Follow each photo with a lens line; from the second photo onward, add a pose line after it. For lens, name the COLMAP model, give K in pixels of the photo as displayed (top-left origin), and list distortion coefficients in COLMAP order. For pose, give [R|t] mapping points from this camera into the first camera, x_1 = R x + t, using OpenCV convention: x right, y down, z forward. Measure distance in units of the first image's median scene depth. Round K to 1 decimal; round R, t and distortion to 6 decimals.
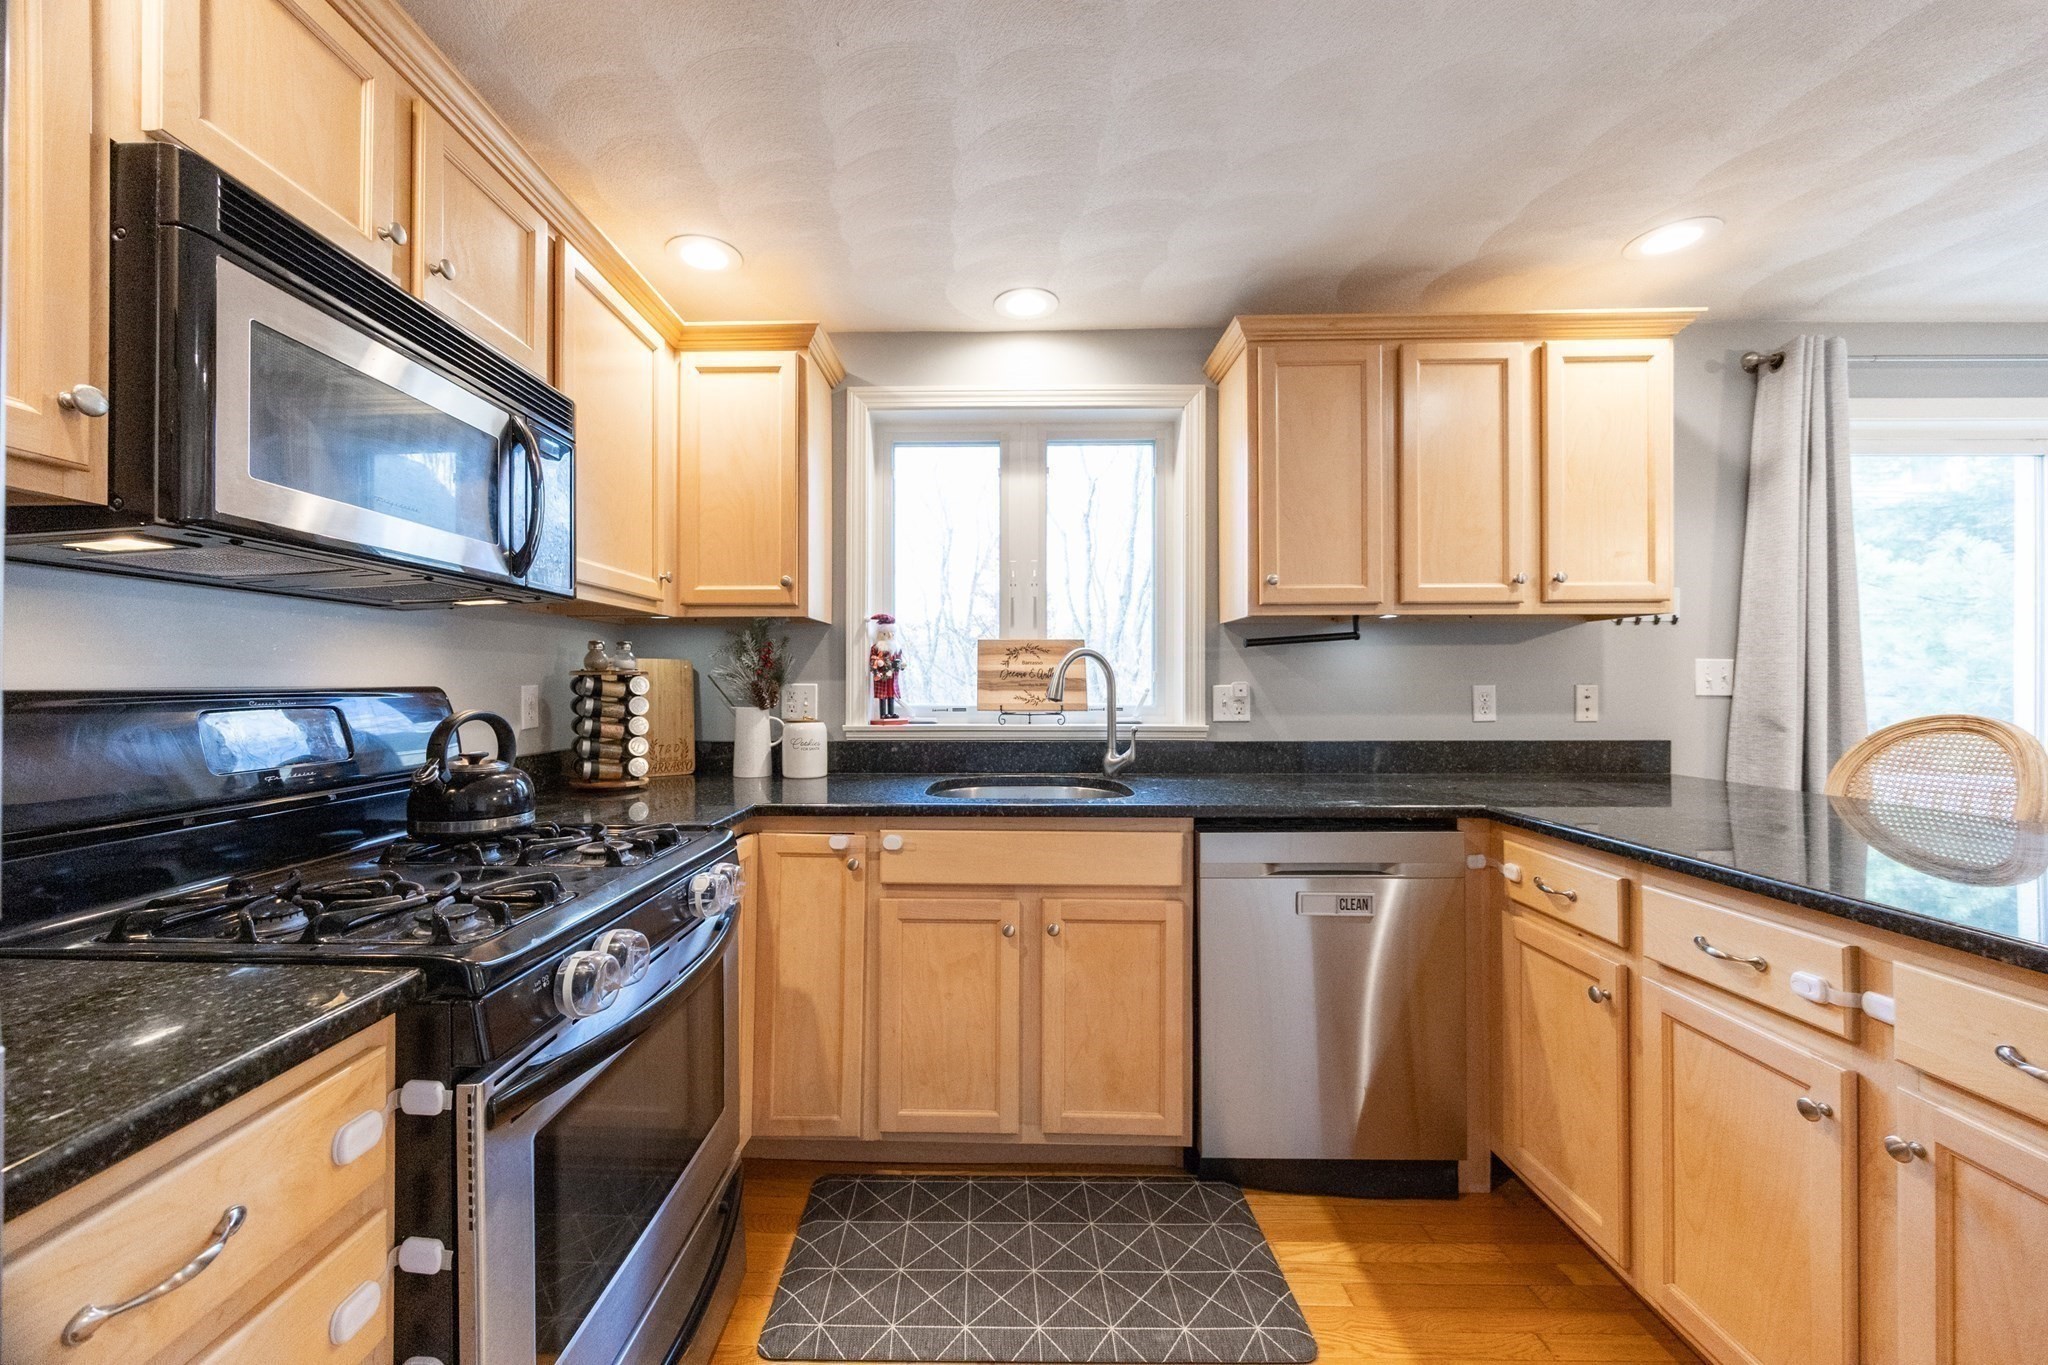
lens RADIAL K [[773.3, 0, 993.1], [0, 773.3, 682.6], [0, 0, 1]] dist [-0.001565, -0.000182]
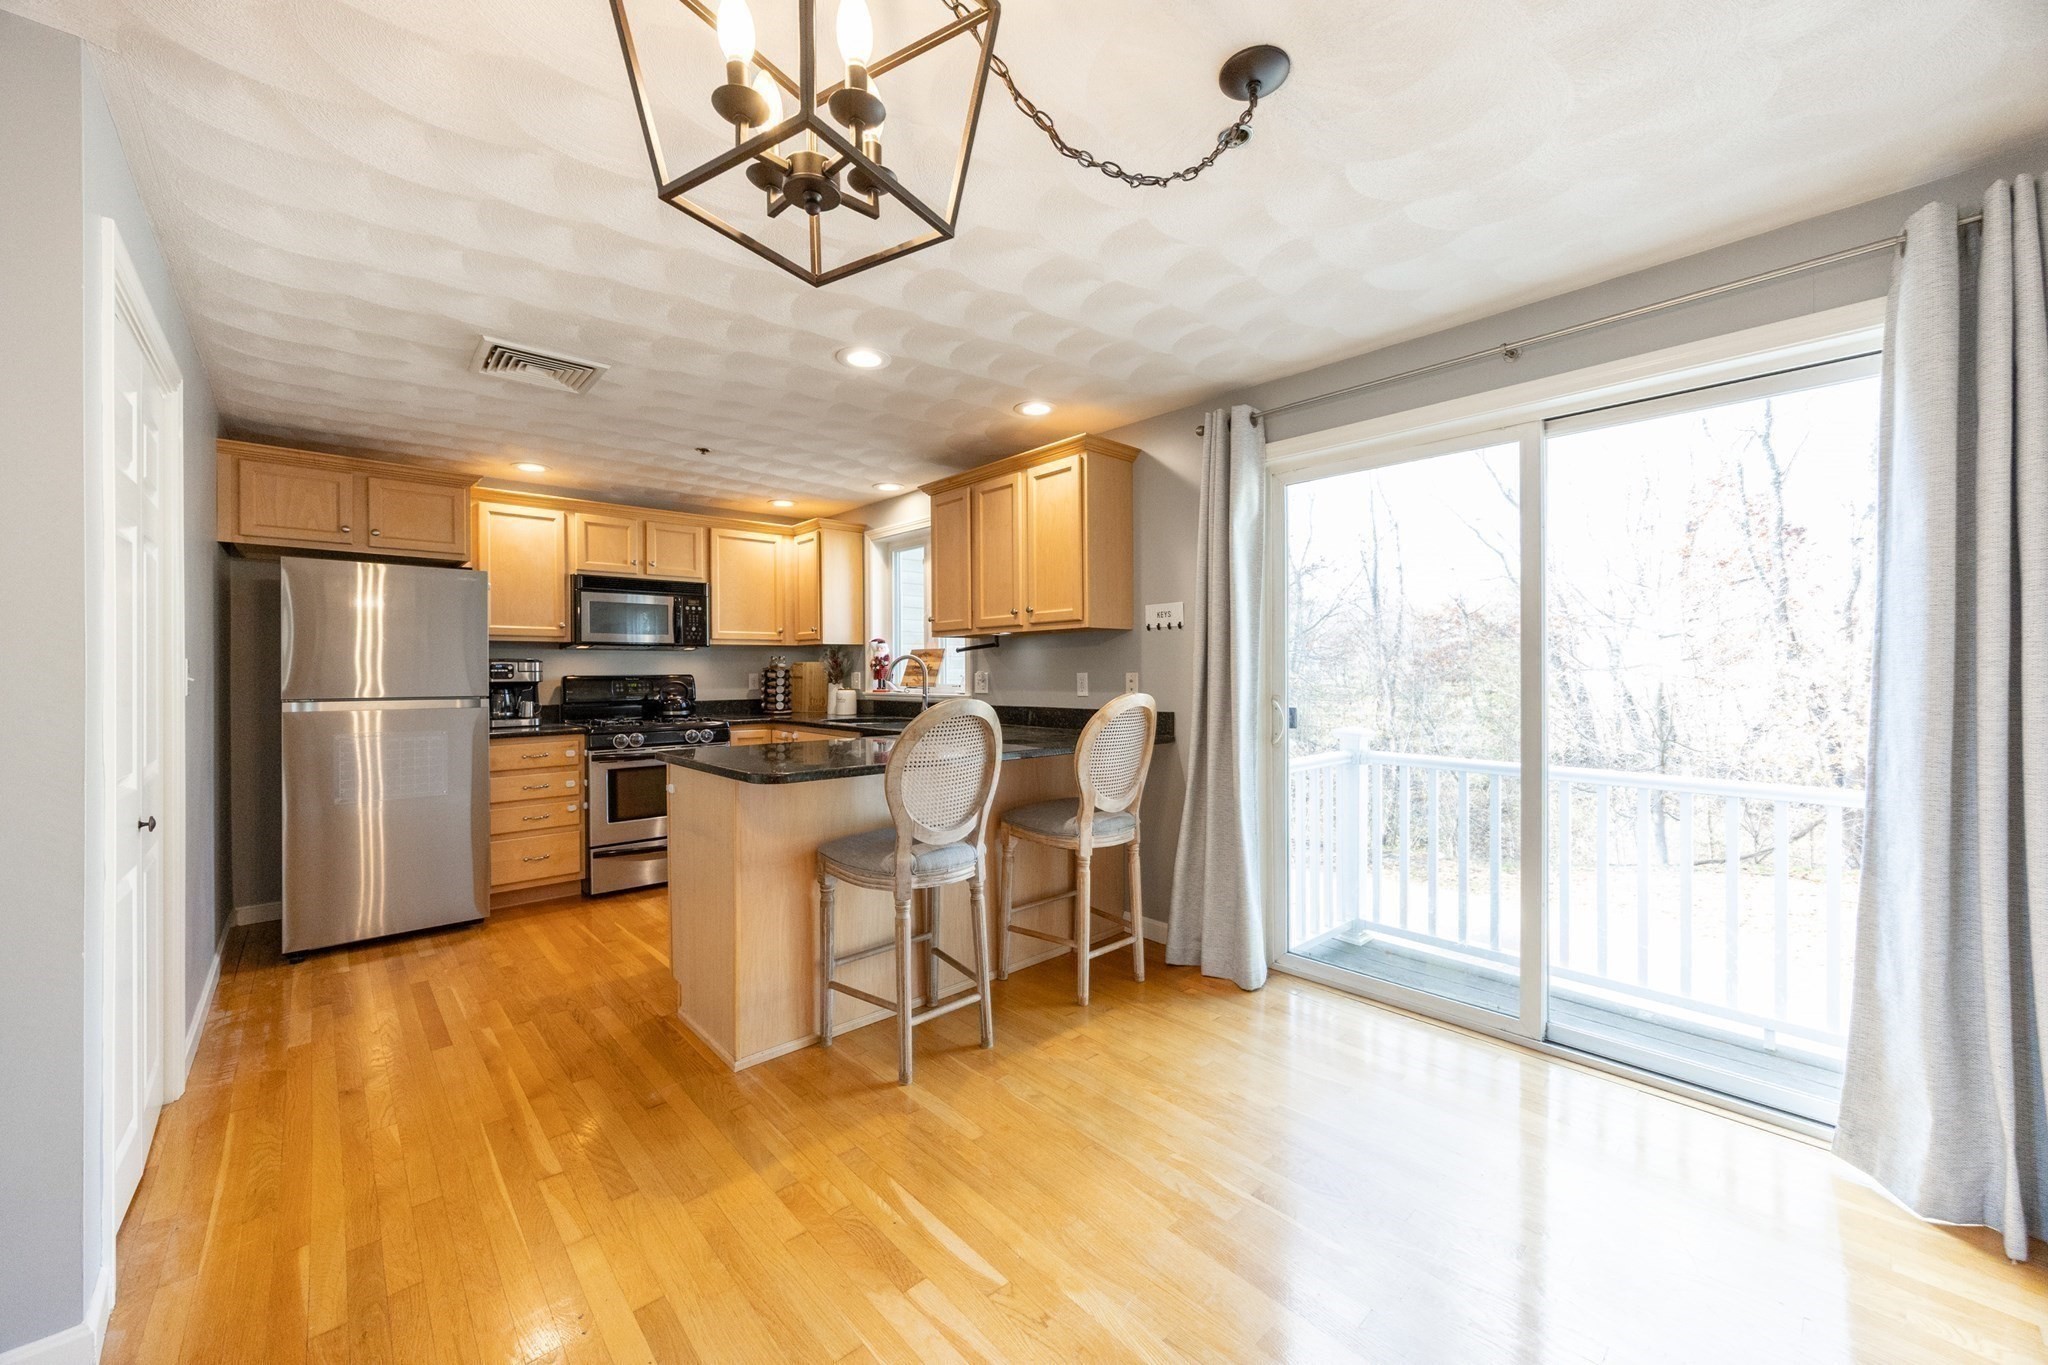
lens RADIAL K [[773.3, 0, 1002.1], [0, 773.3, 671.2], [0, 0, 1]] dist [-0.001565, -0.000182]
pose [[0.684247, -0.002379, -0.729246, 1.898706], [0.006553, 0.999974, 0.002886, -0.006653], [0.729221, -0.006754, 0.684245, -0.198973]]
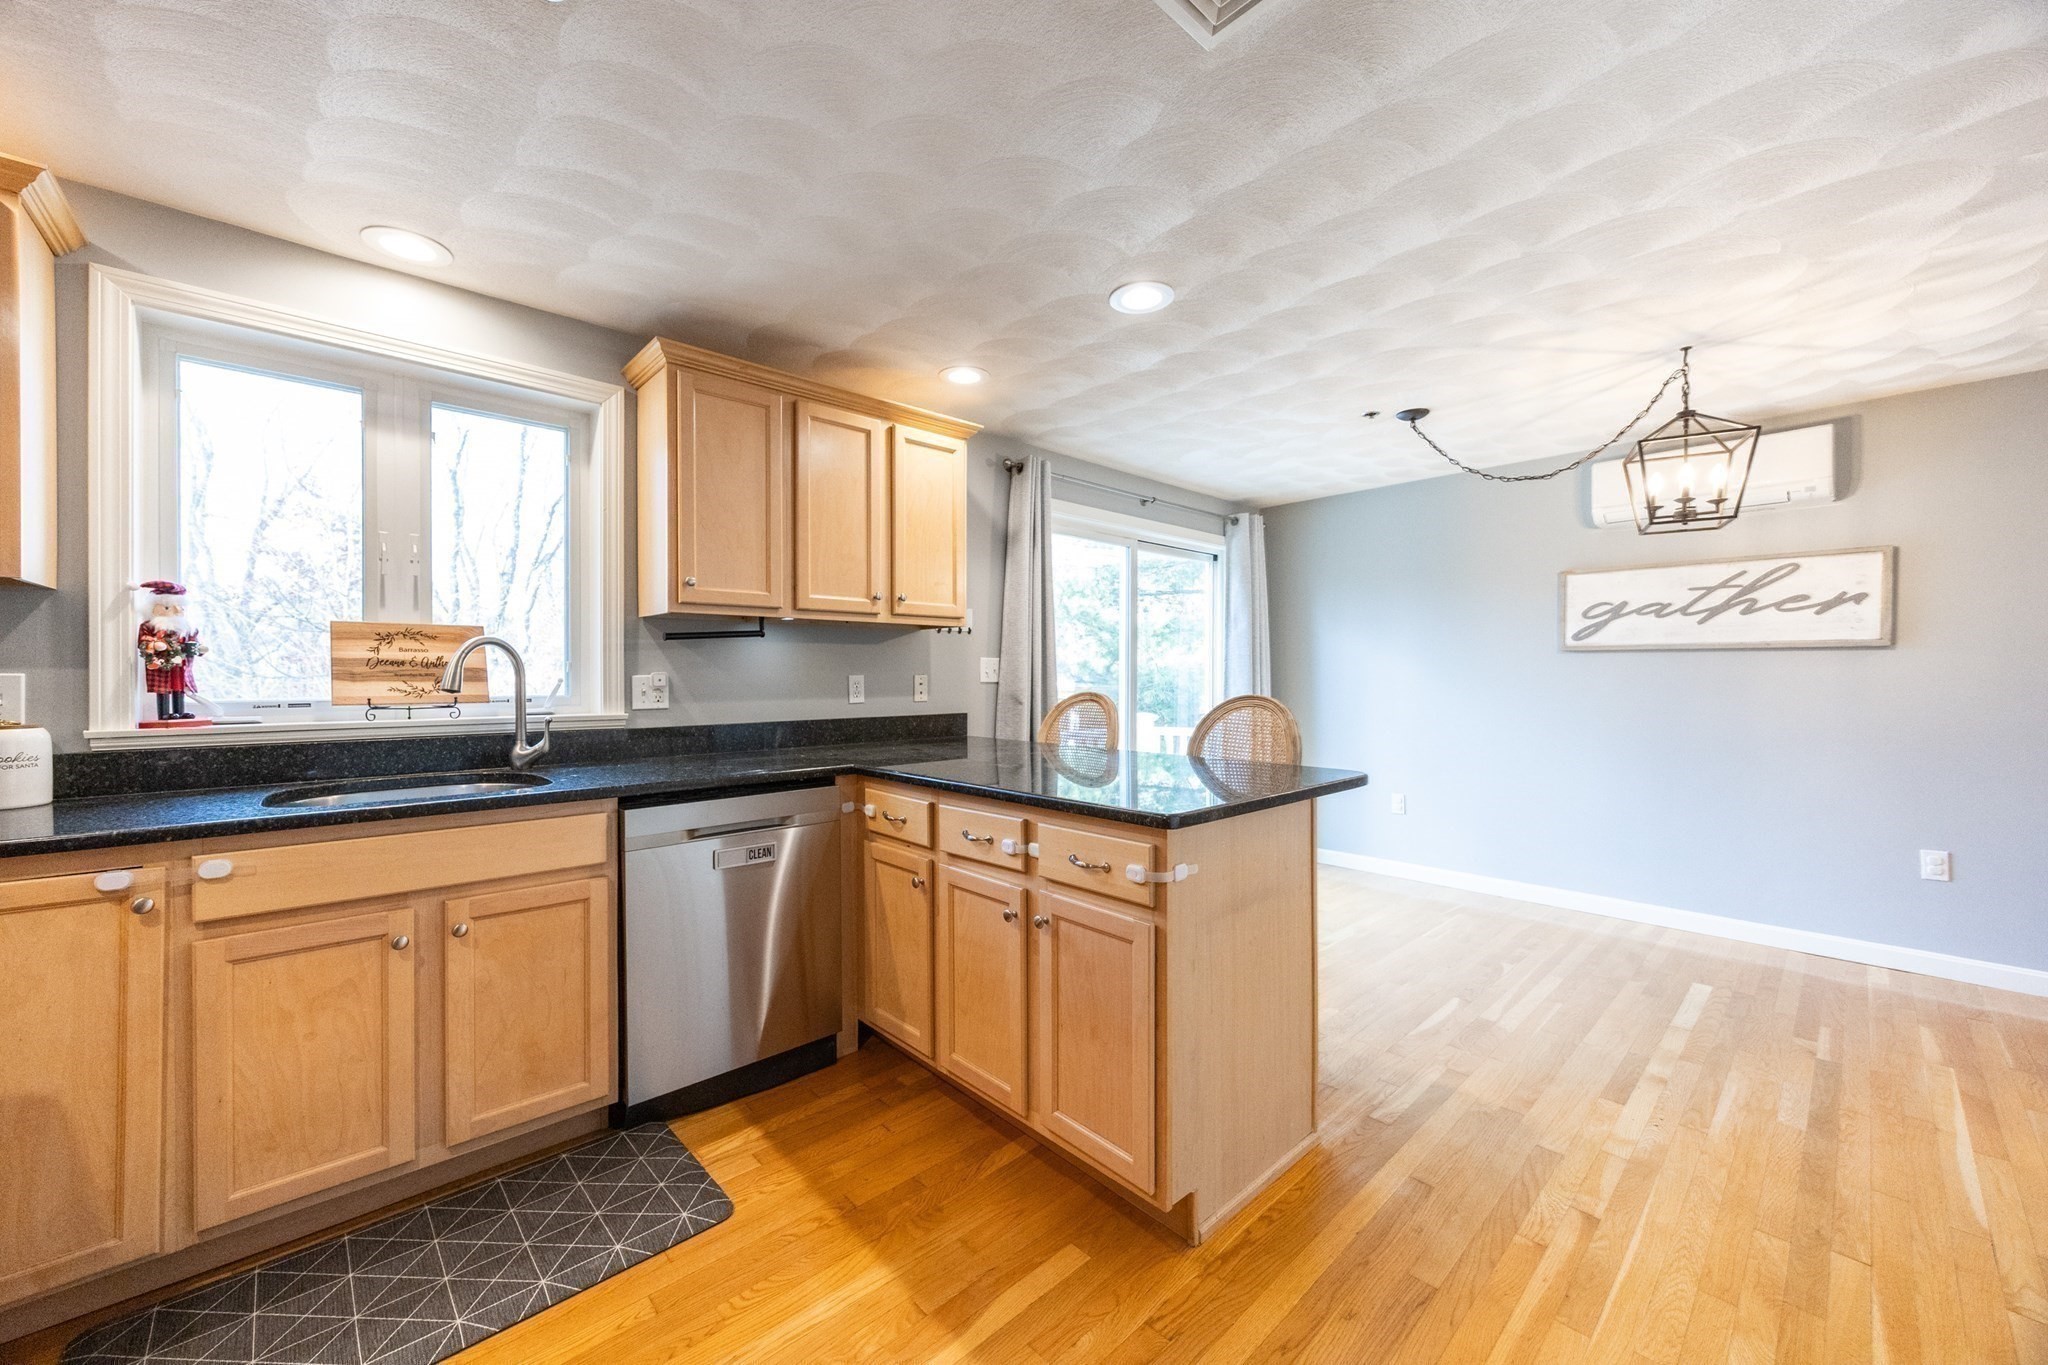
lens RADIAL K [[773.3, 0, 1021.9], [0, 773.3, 680.5], [0, 0, 1]] dist [-0.001565, -0.000182]
pose [[0.722783, -0.004756, 0.691058, -0.069221], [-0.001833, 0.999960, 0.008799, 0.000332], [-0.691072, -0.007627, 0.722745, -0.148728]]
